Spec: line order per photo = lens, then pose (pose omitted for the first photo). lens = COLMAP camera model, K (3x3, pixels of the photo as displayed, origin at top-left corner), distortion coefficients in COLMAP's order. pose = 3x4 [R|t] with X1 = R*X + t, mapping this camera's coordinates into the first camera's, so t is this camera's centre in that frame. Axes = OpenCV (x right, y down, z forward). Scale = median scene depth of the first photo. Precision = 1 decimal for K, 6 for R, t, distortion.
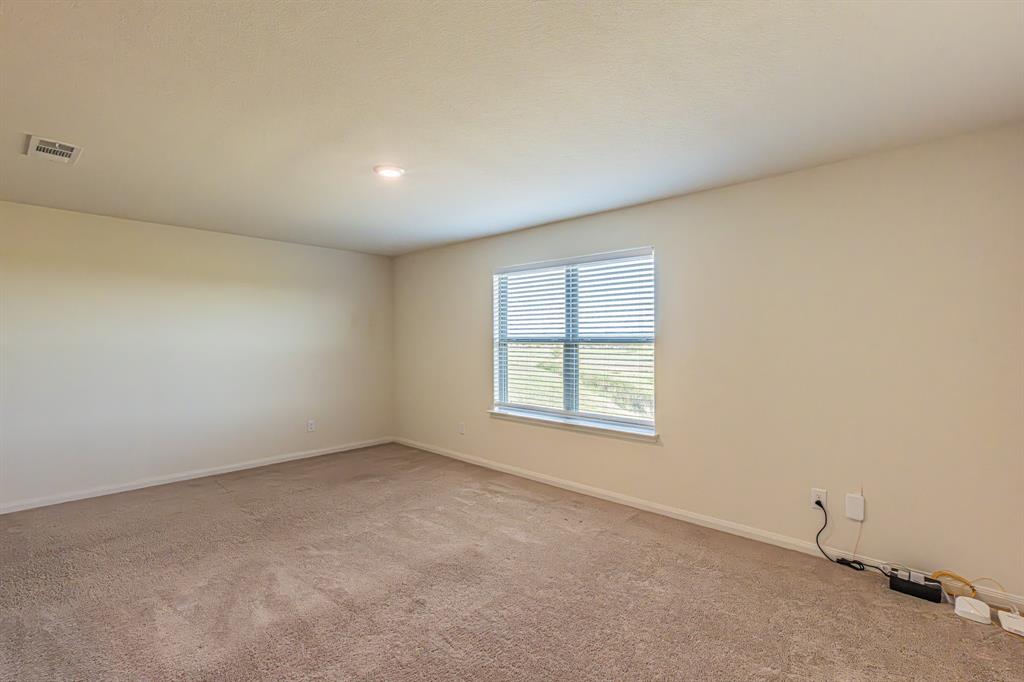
lens RADIAL K [[456.5, 0, 518.7], [0, 456.5, 343.5], [0, 0, 1]] dist [-0.001277, -0.001070]
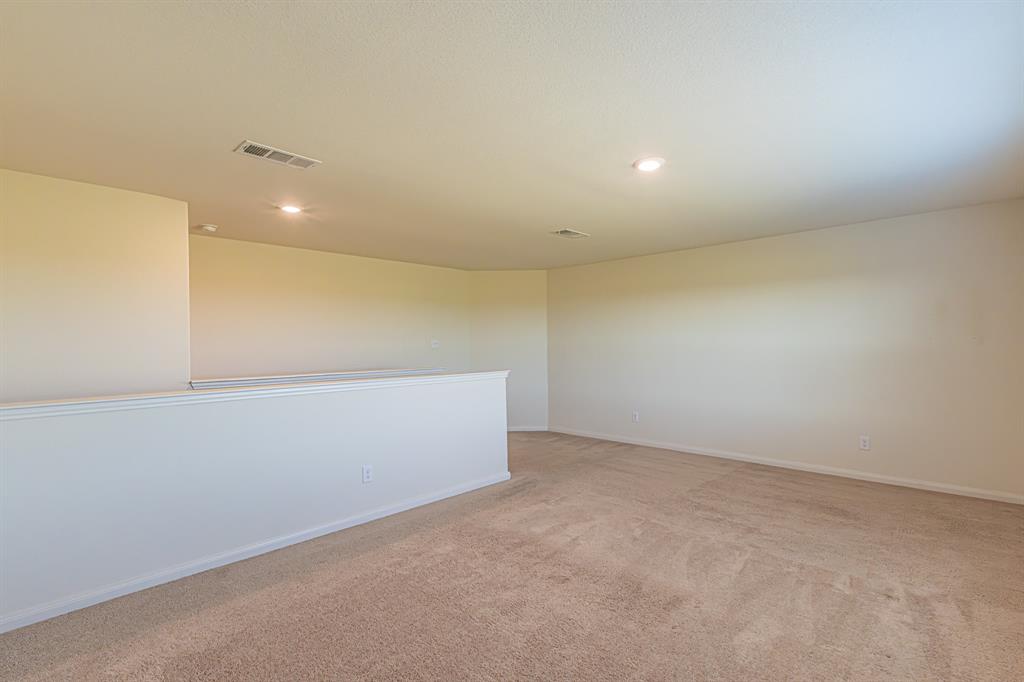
lens RADIAL K [[477.6, 0, 512.0], [0, 477.6, 341.0], [0, 0, 1]] dist [-0.000640, -0.000145]
pose [[-0.018963, -0.000528, -0.999820, 0.719485], [0.002644, 0.999996, -0.000578, 0.005476], [0.999817, -0.002654, -0.018961, 0.714736]]
